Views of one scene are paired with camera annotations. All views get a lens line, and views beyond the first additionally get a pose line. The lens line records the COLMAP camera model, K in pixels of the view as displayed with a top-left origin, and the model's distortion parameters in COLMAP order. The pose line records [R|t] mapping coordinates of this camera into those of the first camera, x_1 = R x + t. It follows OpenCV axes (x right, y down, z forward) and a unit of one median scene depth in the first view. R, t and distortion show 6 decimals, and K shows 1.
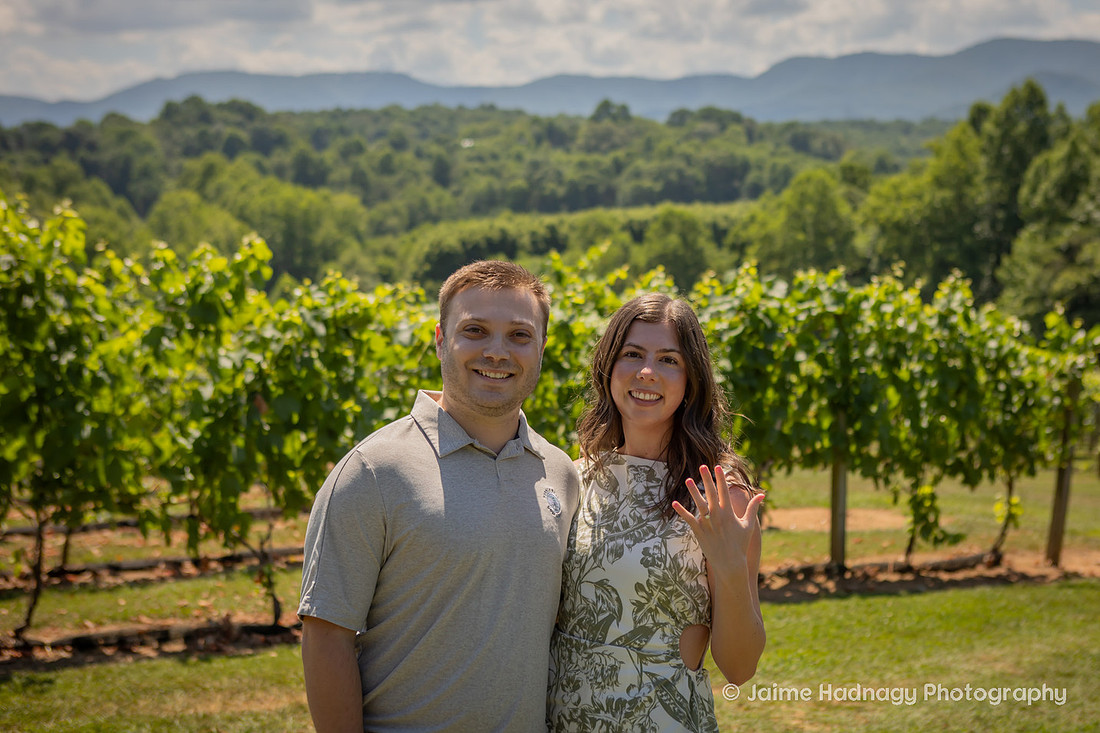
lens RADIAL K [[1682.8, 0, 612.1], [0, 1682.8, 305.5], [0, 0, 1]] dist [0.003172, -0.009531]
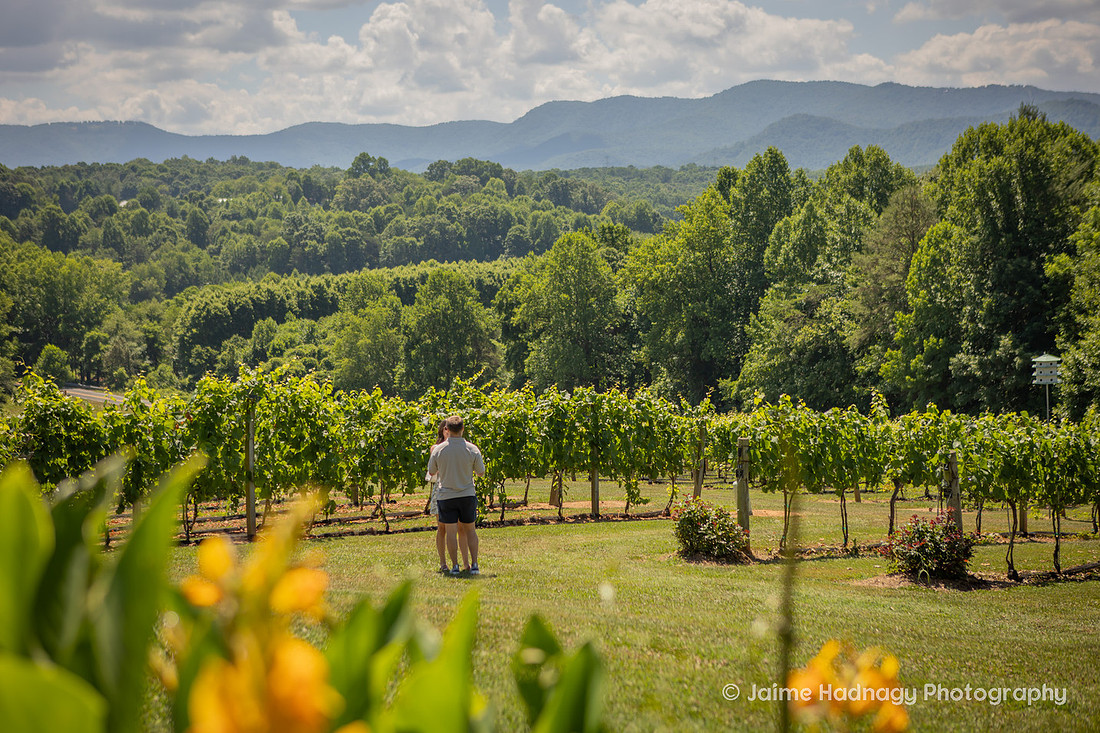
lens RADIAL K [[1742.2, 0, 550.0], [0, 1742.2, 366.5], [0, 0, 1]] dist [0.055833, -0.024571]
pose [[0.994333, -0.026668, 0.102915, -0.012055], [0.026144, 0.999637, 0.006438, -0.004624], [-0.103049, -0.003711, 0.994669, -0.098190]]
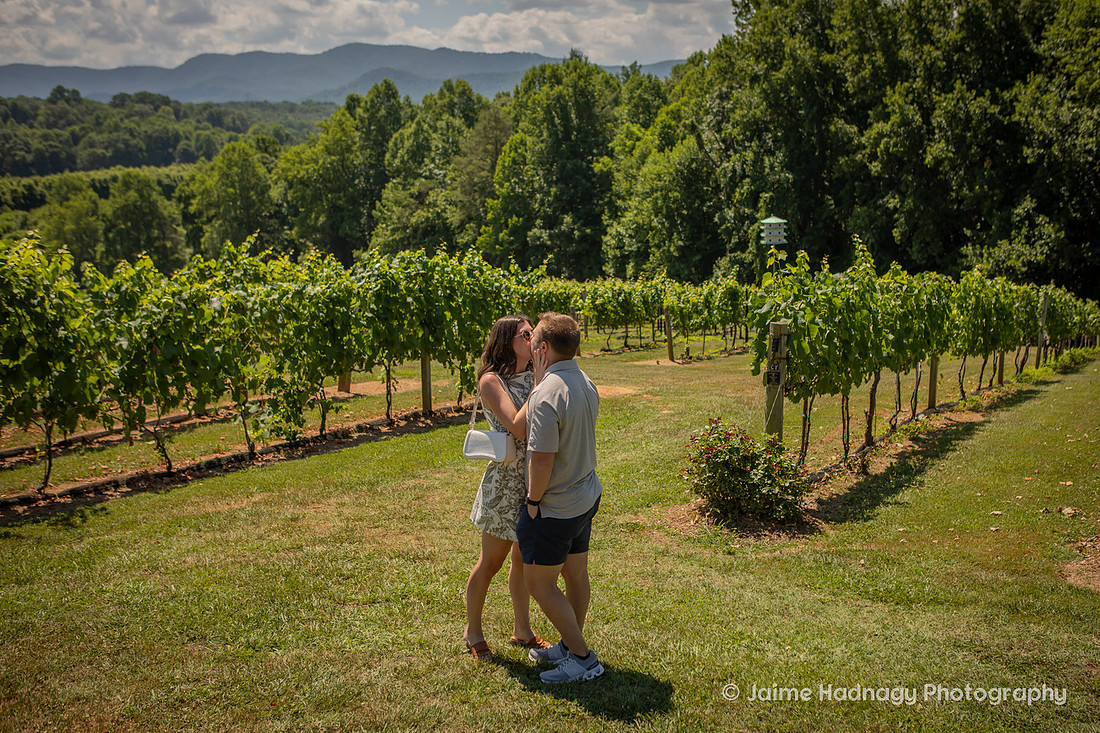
lens RADIAL K [[1171.1, 0, 591.2], [0, 1171.1, 363.3], [0, 0, 1]] dist [-0.084003, 0.142600]
pose [[0.912495, -0.081879, 0.400809, -0.015070], [0.036548, 0.992164, 0.119478, -0.003061], [-0.407451, -0.094375, 0.908338, -0.016057]]
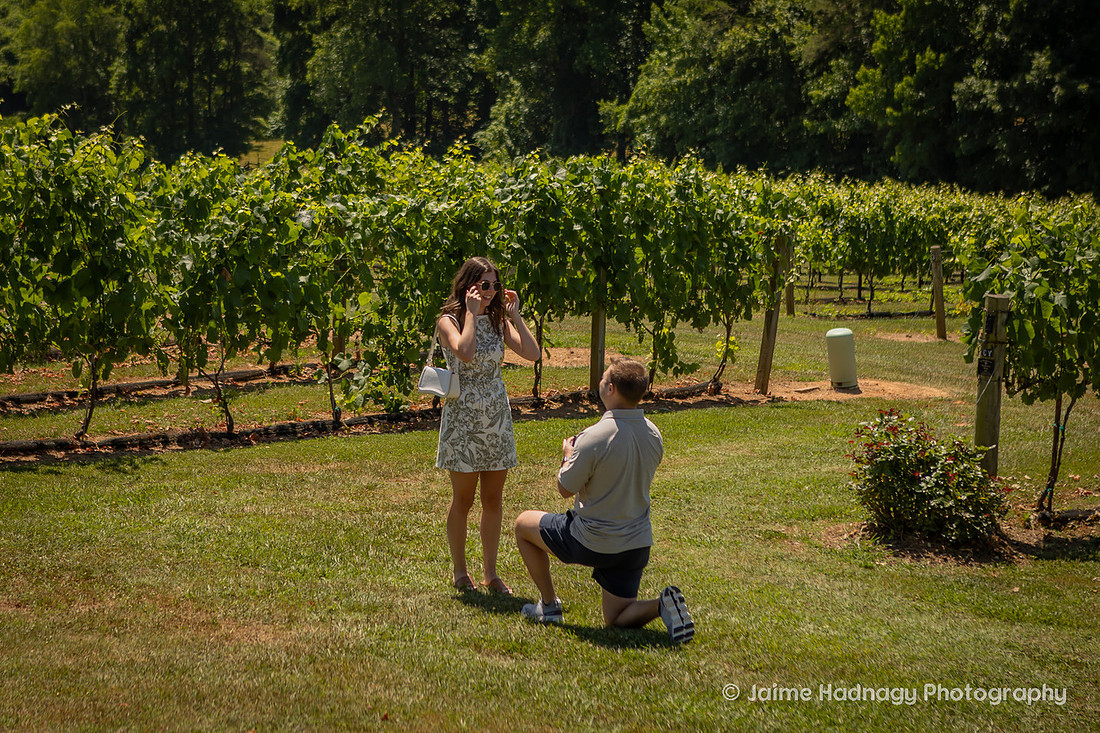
lens RADIAL K [[2496.1, 0, 433.9], [0, 2496.1, 300.8], [0, 0, 1]] dist [0.020459, 0.290164]
pose [[0.989140, -0.005317, 0.146882, -0.018289], [-0.009372, 0.995030, 0.099129, -0.006727], [-0.146680, -0.099429, 0.984174, -0.056379]]
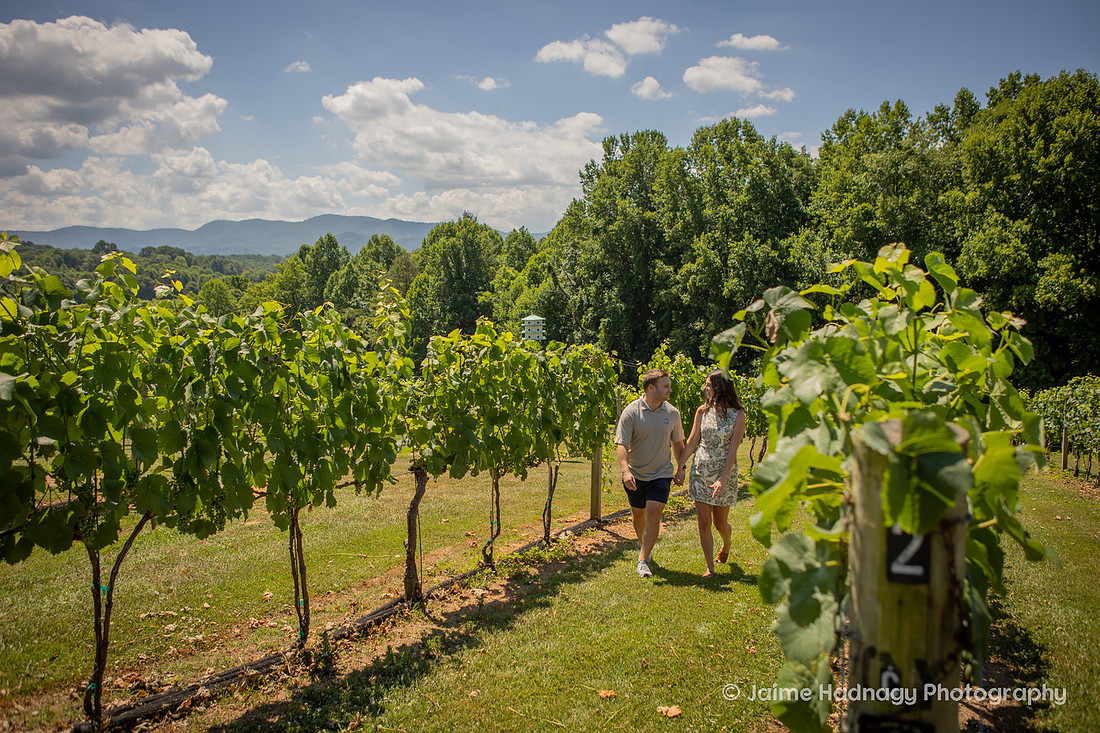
lens RADIAL K [[859.0, 0, 550.0], [0, 859.0, 366.5], [0, 0, 1]] dist [-0.105048, 0.110685]
pose [[0.888437, -0.035884, 0.457593, 0.020611], [0.027696, 0.999314, 0.024592, 0.001766], [-0.458162, -0.009175, 0.888821, 0.011209]]
